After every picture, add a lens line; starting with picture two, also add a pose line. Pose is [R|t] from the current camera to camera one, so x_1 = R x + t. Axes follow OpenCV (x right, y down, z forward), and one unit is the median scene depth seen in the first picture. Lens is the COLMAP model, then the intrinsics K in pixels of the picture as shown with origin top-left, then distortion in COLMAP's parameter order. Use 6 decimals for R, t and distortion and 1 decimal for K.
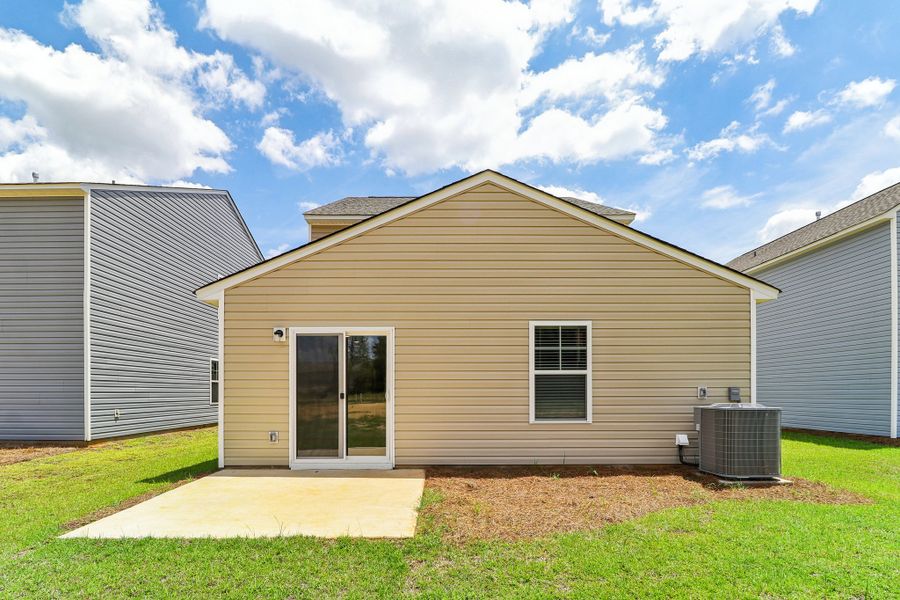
lens RADIAL K [[476.1, 0, 448.1], [0, 476.1, 392.8], [0, 0, 1]] dist [-0.004799, -0.000502]
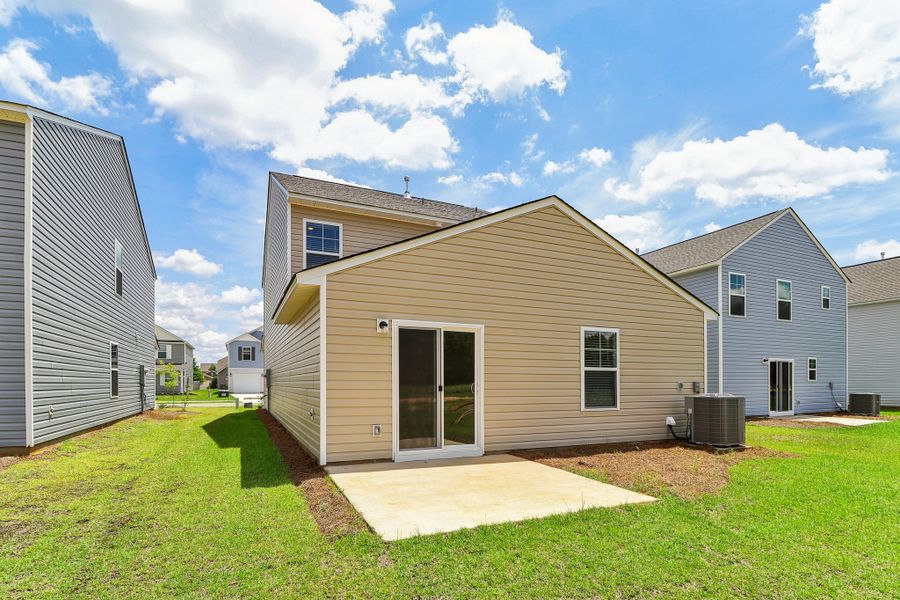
lens RADIAL K [[453.9, 0, 450.1], [0, 453.9, 384.2], [0, 0, 1]] dist [0.000100, 0.000025]
pose [[0.912328, 0.003477, 0.409445, -0.605986], [-0.004355, 0.999990, 0.001213, -0.003712], [-0.409437, -0.002890, 0.912334, 0.083772]]
